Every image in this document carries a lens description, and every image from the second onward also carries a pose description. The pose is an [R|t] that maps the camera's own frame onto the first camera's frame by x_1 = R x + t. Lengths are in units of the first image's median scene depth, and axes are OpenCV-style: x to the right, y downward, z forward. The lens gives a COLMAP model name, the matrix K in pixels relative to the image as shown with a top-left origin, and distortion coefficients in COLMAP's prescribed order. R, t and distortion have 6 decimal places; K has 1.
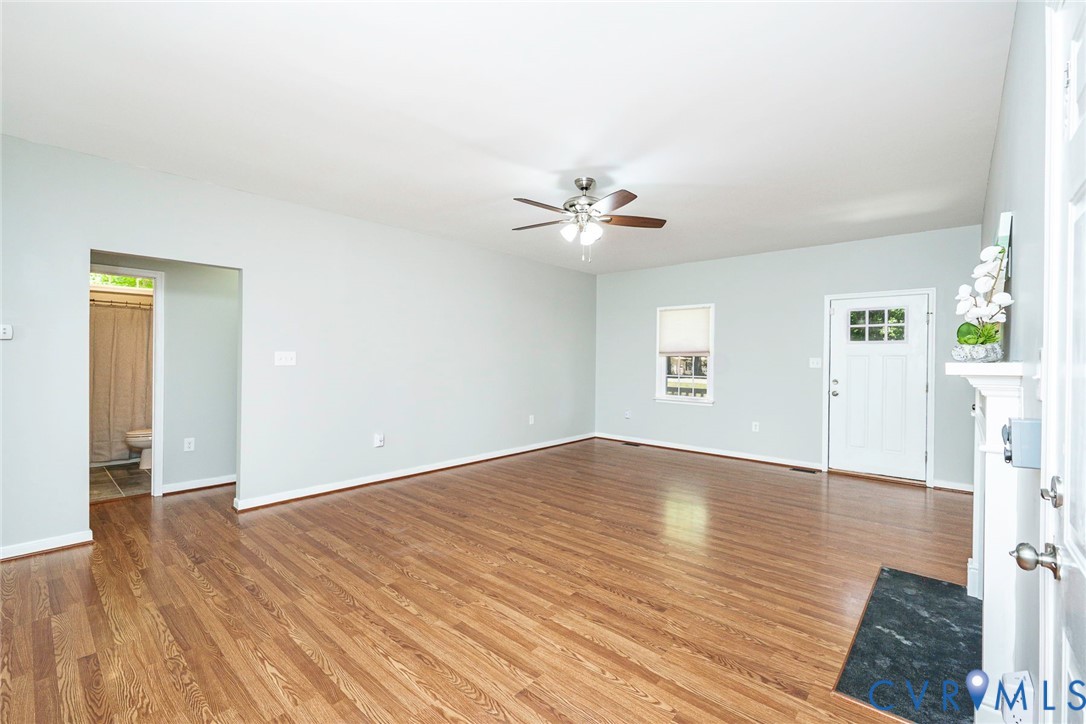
lens RADIAL K [[452.8, 0, 538.6], [0, 452.8, 364.7], [0, 0, 1]] dist [0.000494, -0.000277]
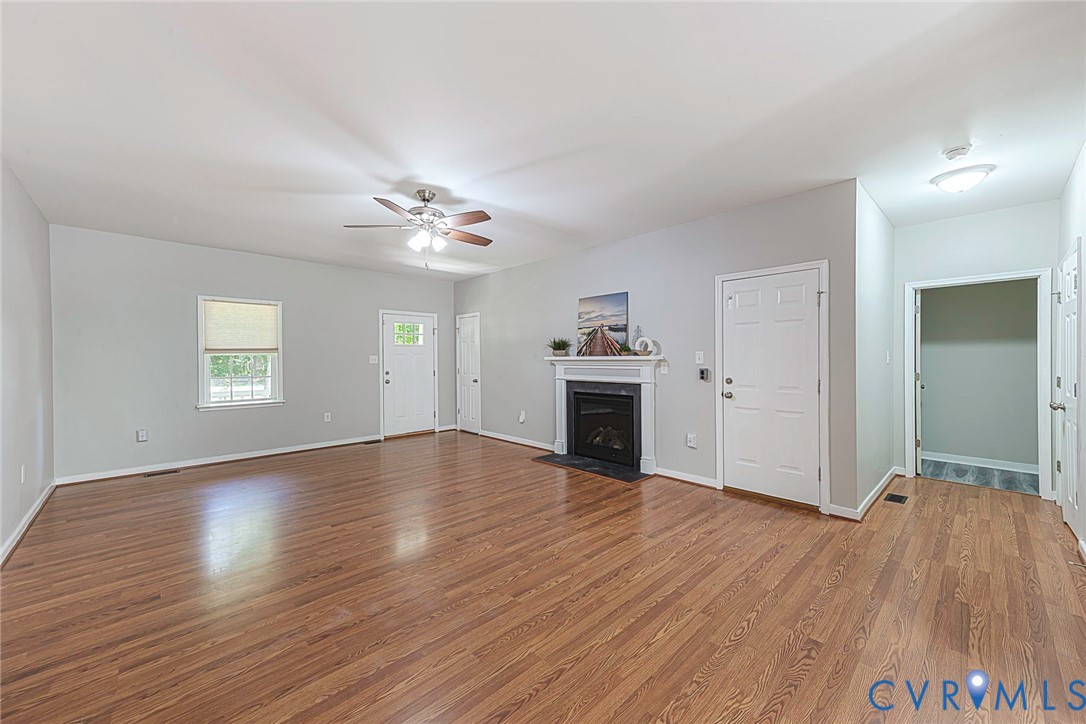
lens RADIAL K [[418.5, 0, 539.8], [0, 418.5, 359.9], [0, 0, 1]] dist [0.022599, 0.000073]
pose [[0.094330, -0.013957, 0.995443, -1.055975], [0.023233, 0.999660, 0.011815, -0.012462], [-0.995270, 0.022013, 0.094622, 0.759354]]
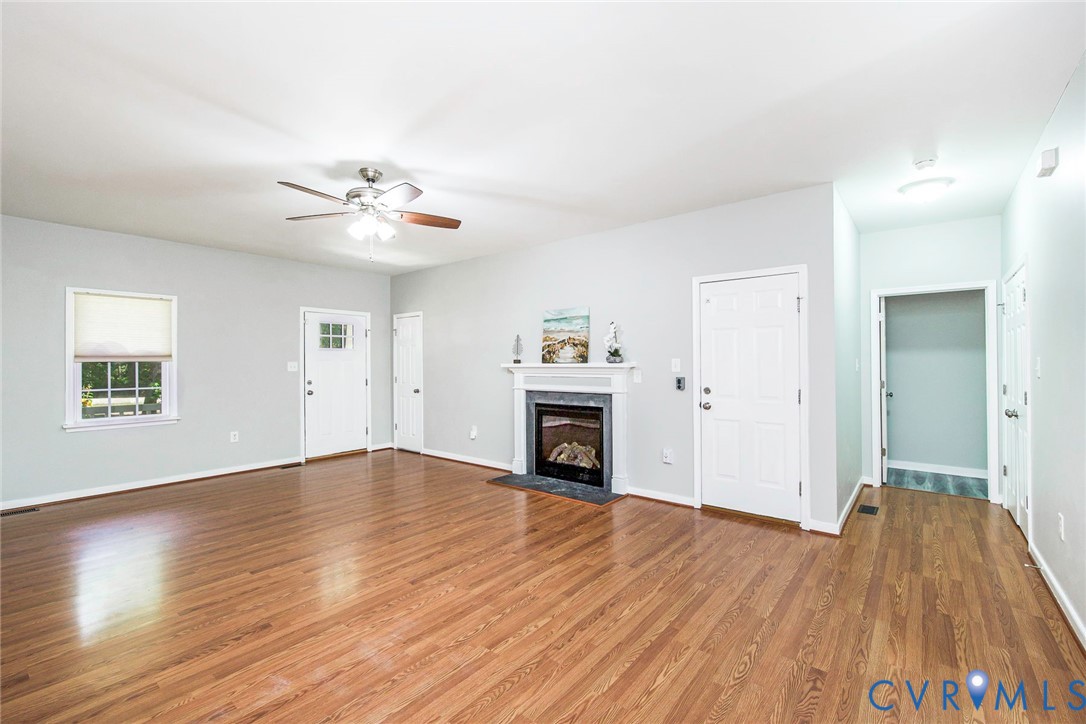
lens RADIAL K [[469.9, 0, 540.1], [0, 469.9, 358.4], [0, 0, 1]] dist [-0.001406, 0.001067]
pose [[-0.032985, 0.000104, 0.999456, -1.034868], [0.021396, 0.999771, 0.000602, -0.022556], [-0.999227, 0.021405, -0.032980, 0.824144]]
